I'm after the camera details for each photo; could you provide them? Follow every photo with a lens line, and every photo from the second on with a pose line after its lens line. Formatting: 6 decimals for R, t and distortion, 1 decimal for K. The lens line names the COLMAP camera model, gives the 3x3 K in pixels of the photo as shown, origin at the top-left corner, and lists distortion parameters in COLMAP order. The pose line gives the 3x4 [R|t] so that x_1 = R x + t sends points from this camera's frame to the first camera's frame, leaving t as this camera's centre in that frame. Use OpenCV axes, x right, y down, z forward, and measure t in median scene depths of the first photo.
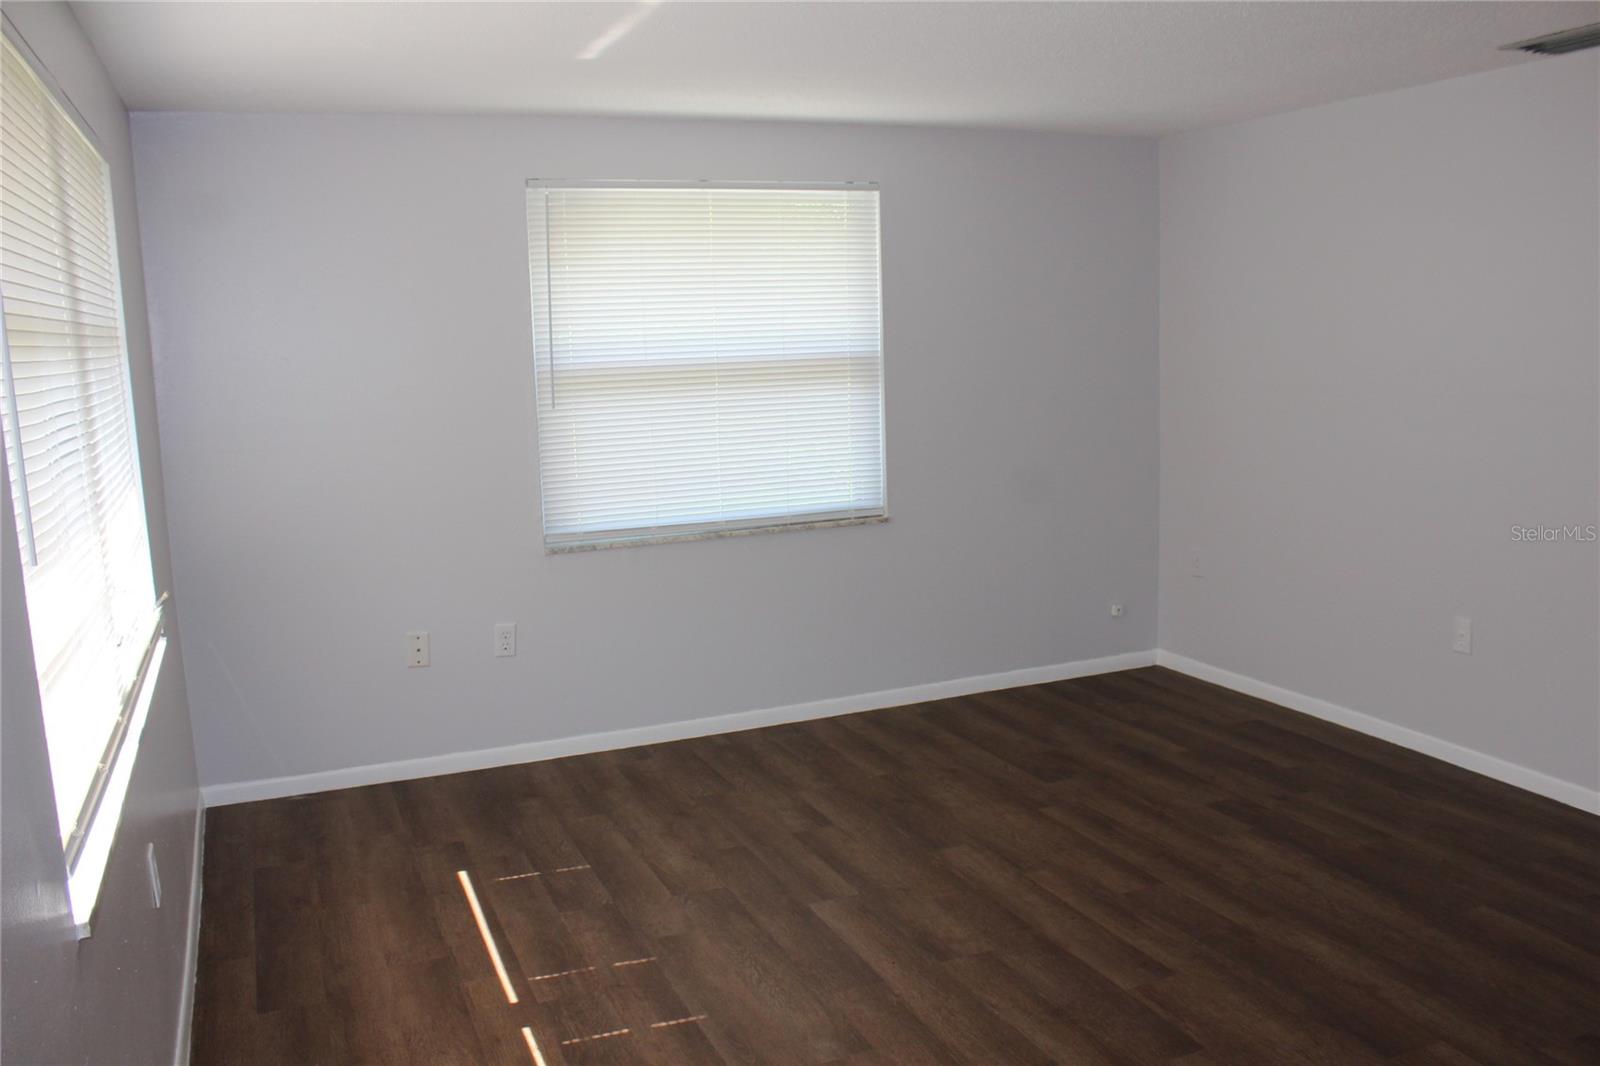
lens RADIAL K [[1360.2, 0, 800.0], [0, 1360.2, 534.5], [0, 0, 1]] dist [-0.145376, 0.111119]
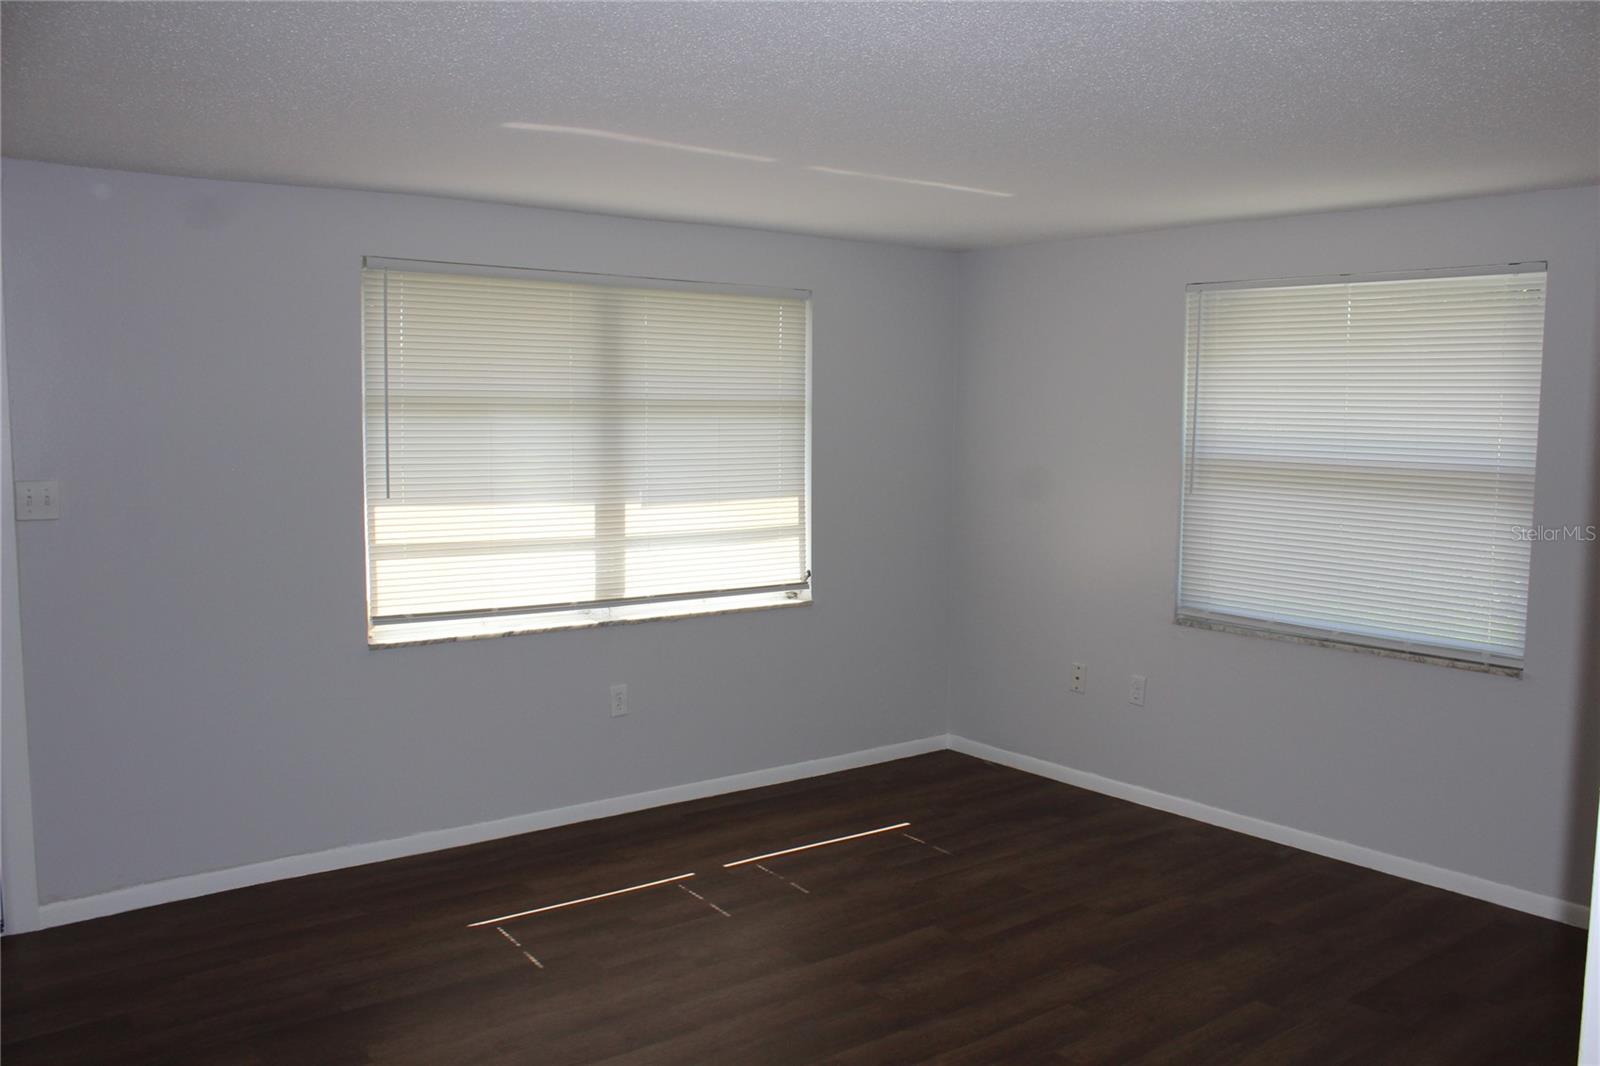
lens RADIAL K [[1360.2, 0, 800.2], [0, 1360.2, 532.4], [0, 0, 1]] dist [-0.145376, 0.111119]
pose [[0.254146, 0.118894, -0.959830, 0.774082], [-0.171821, 0.982179, 0.076167, -0.088848], [0.951781, 0.145561, 0.270045, 0.407316]]
